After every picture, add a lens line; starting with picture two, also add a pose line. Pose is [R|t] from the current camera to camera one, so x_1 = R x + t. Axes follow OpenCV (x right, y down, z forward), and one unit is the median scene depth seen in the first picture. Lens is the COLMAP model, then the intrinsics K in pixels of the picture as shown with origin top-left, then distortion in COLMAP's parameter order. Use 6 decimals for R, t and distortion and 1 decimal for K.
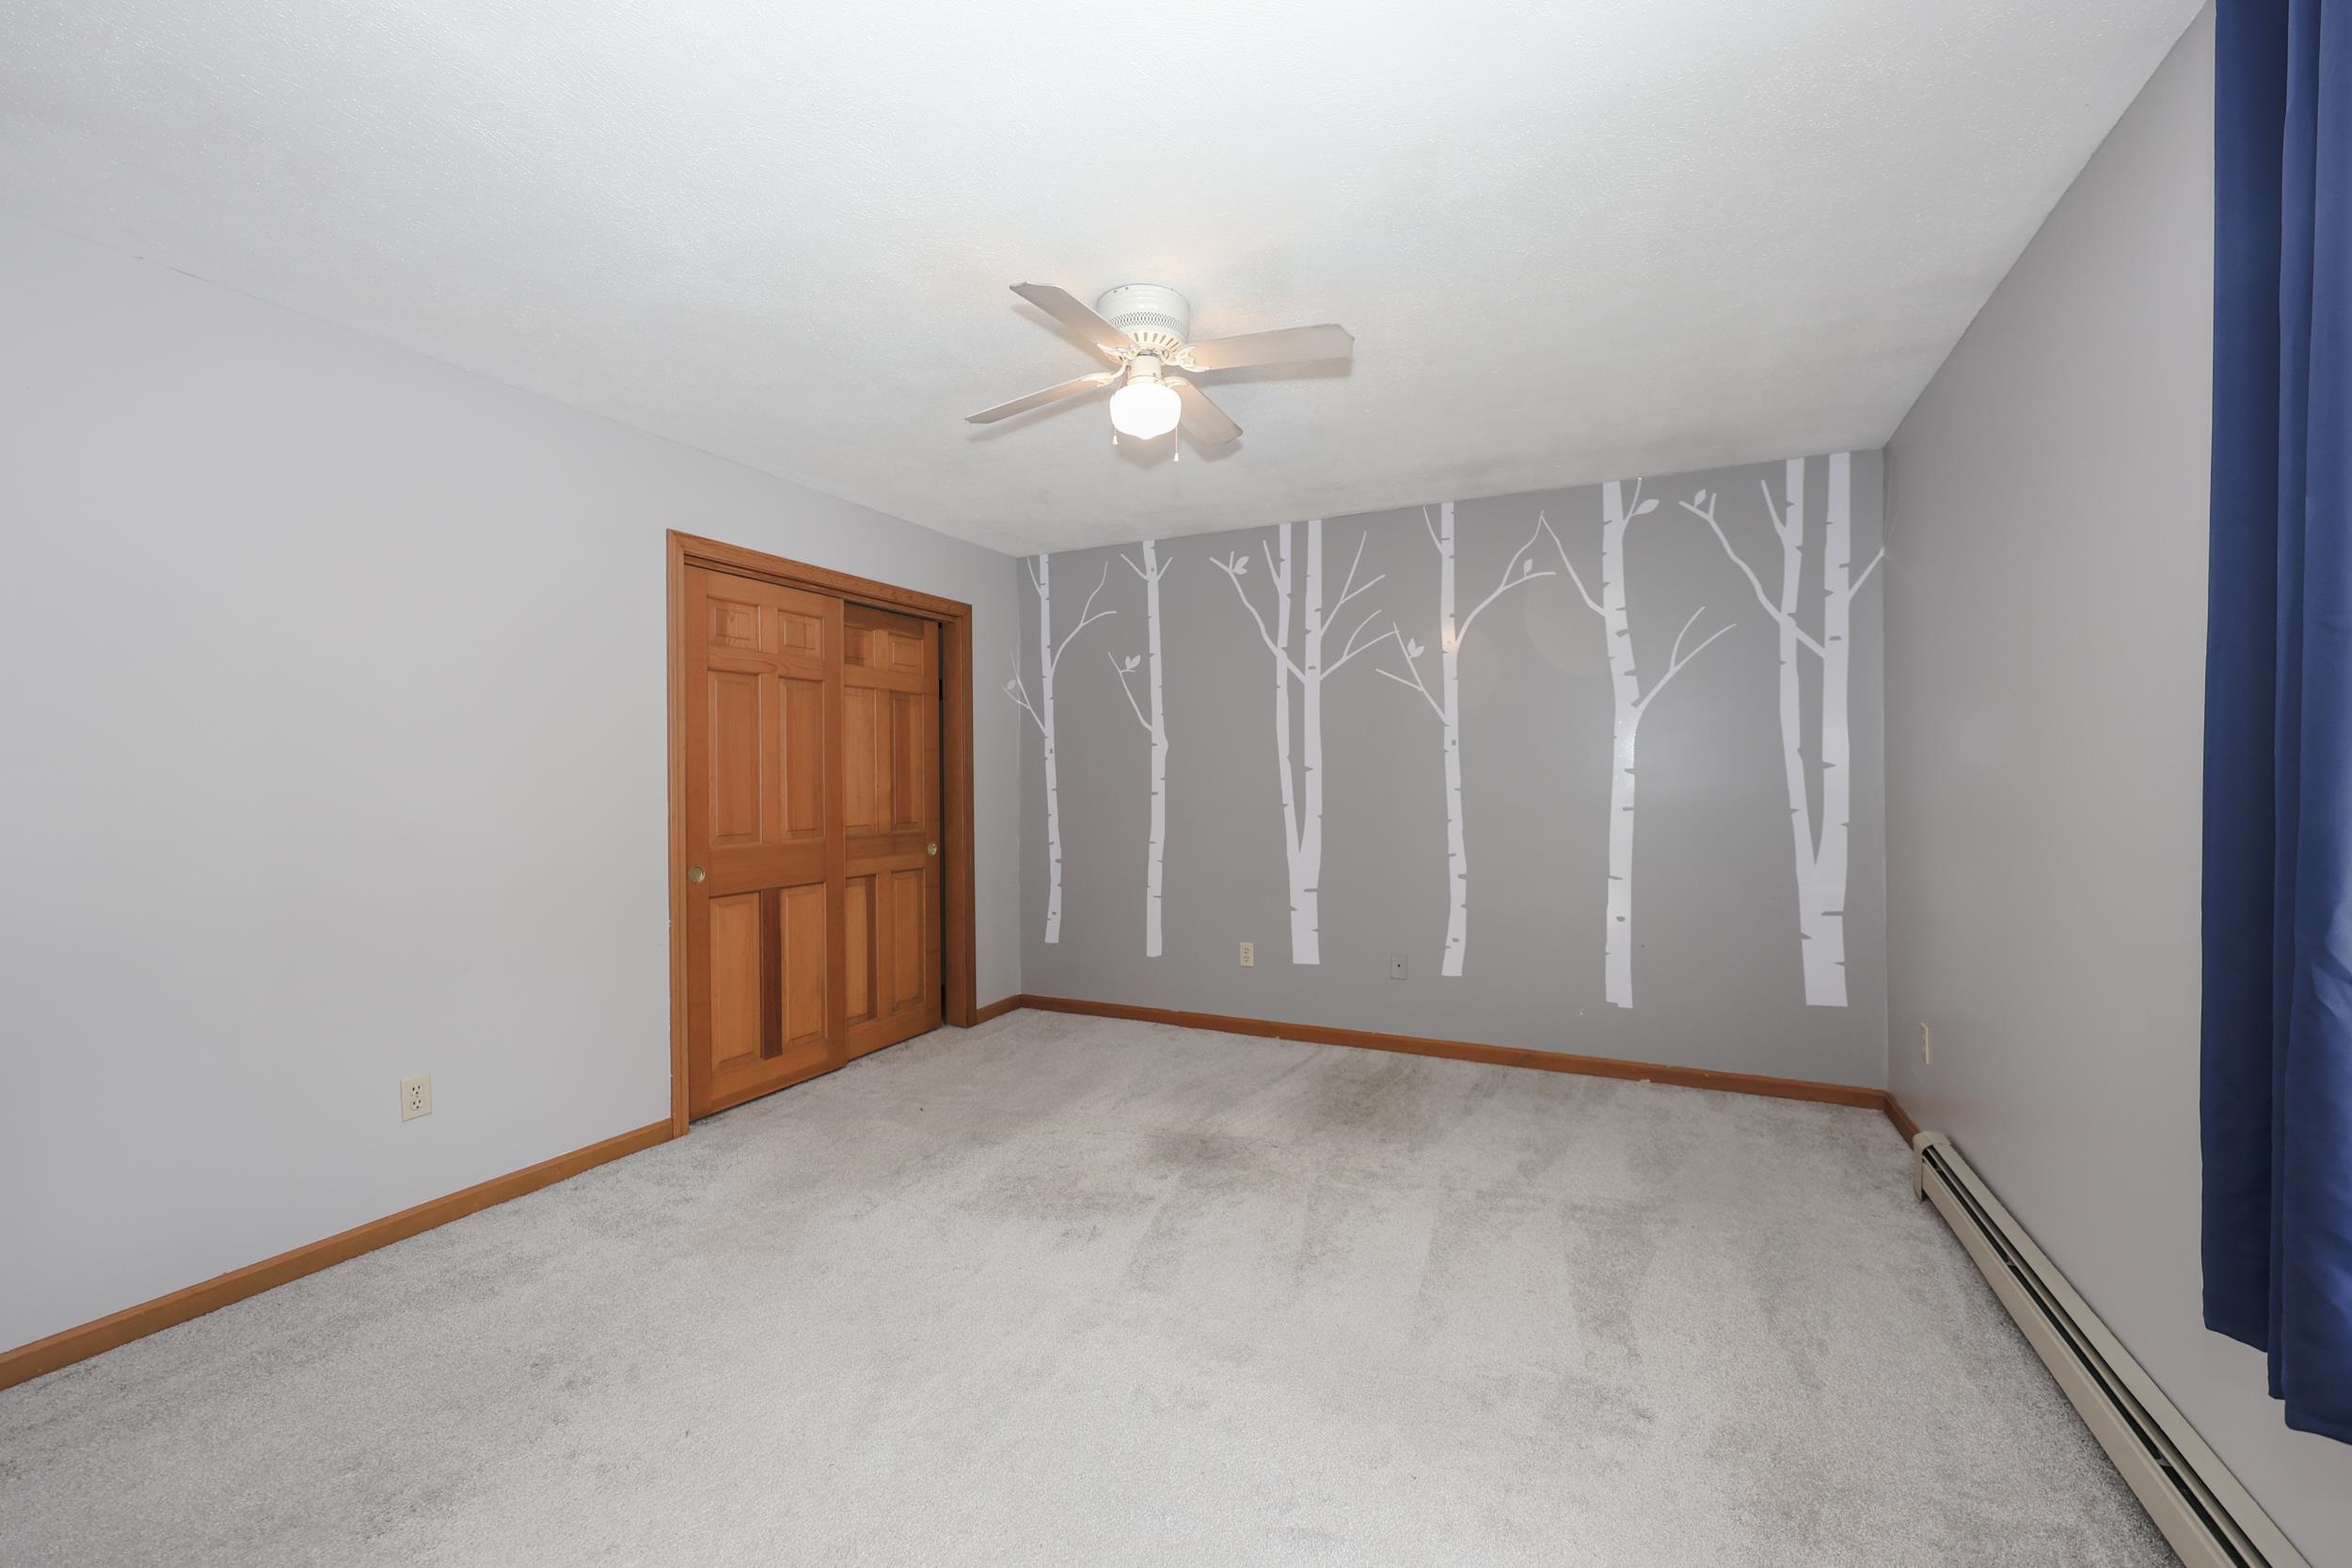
lens RADIAL K [[974.7, 0, 1176.0], [0, 974.7, 784.0], [0, 0, 1]] dist [0.000400, -0.000022]
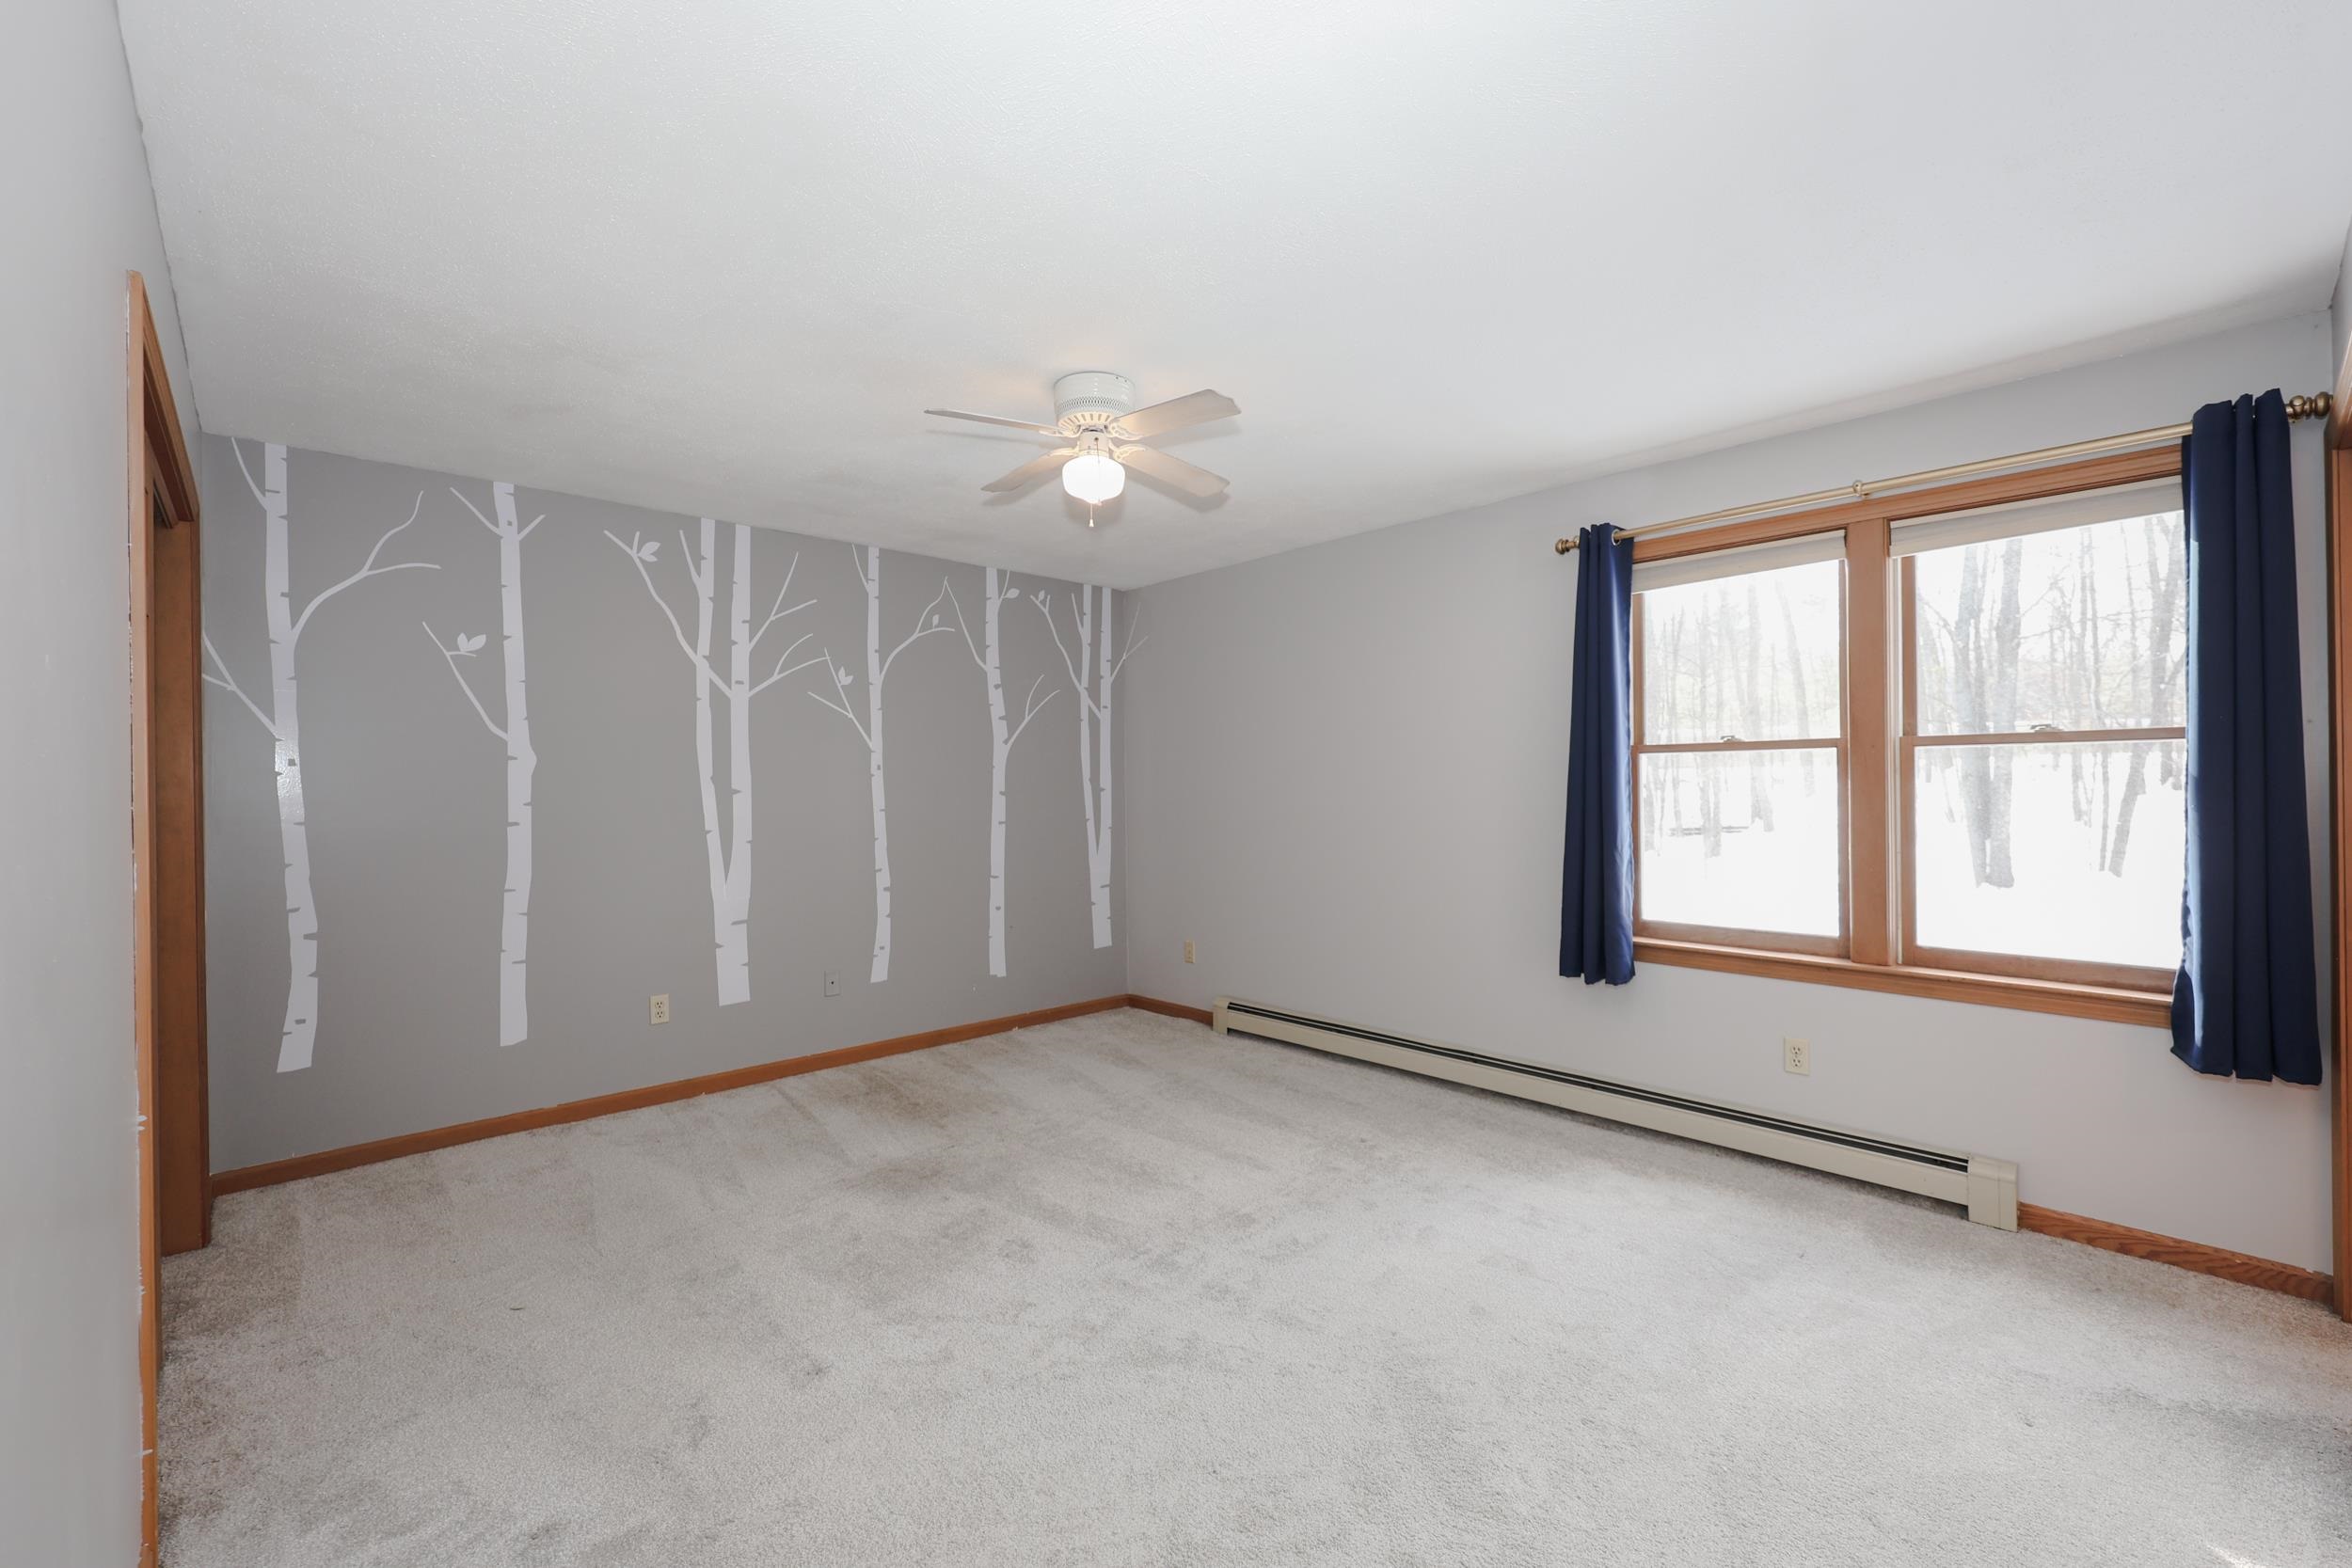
lens RADIAL K [[940.1, 0, 1209.6], [0, 940.1, 796.7], [0, 0, 1]] dist [-0.000257, -0.000113]
pose [[0.353491, -0.002147, 0.935436, -0.570988], [0.017529, 0.999837, -0.004329, 0.001415], [-0.935274, 0.017928, 0.353471, 0.281465]]
